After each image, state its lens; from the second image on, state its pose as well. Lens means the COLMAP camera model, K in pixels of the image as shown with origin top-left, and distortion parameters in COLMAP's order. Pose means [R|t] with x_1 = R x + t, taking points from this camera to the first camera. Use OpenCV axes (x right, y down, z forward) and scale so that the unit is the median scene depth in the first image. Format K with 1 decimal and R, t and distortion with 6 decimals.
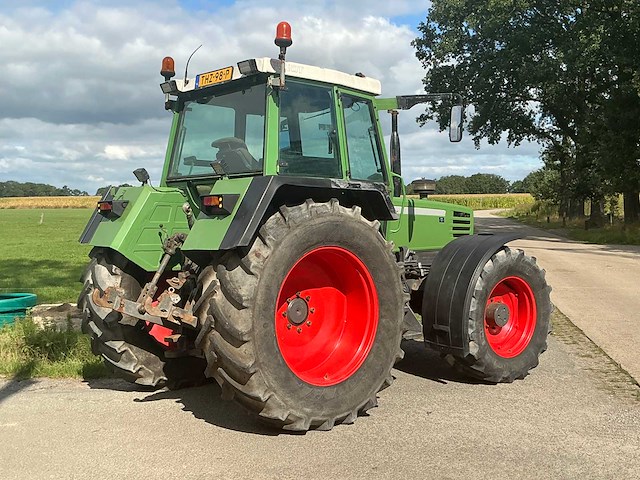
lens RADIAL K [[772.7, 0, 320.0], [0, 772.7, 240.0], [0, 0, 1]] dist [0.141772, -0.346585]
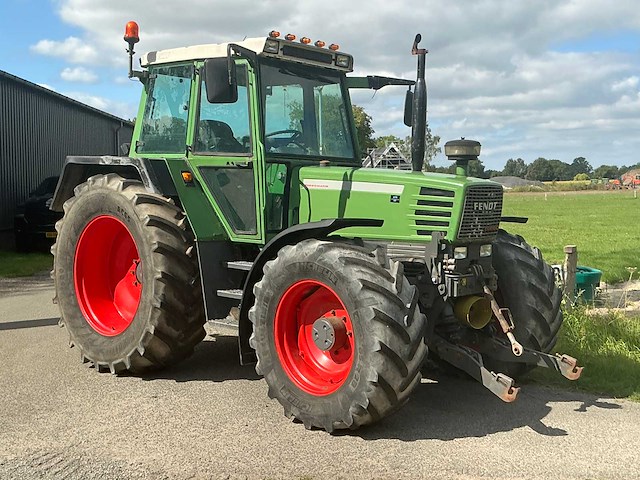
lens RADIAL K [[781.6, 0, 320.0], [0, 781.6, 240.0], [0, 0, 1]] dist [0.141910, -0.391862]
pose [[0.103241, 0.070574, -0.992149, 1.120242], [-0.041717, 0.996909, 0.066572, -0.043230], [0.993781, 0.034517, 0.105867, 1.106141]]
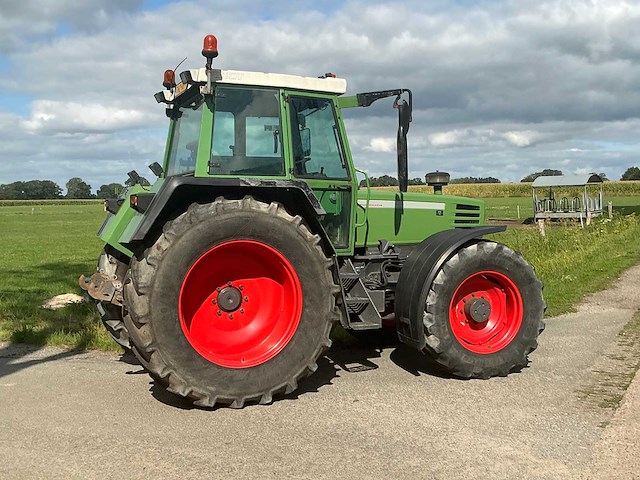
lens RADIAL K [[772.7, 0, 320.0], [0, 772.7, 240.0], [0, 0, 1]] dist [0.141772, -0.346585]
pose [[0.944375, 0.005320, -0.328828, 0.438727], [-0.000880, 0.999906, 0.013652, -0.006236], [0.328870, -0.012603, 0.944291, 0.010192]]
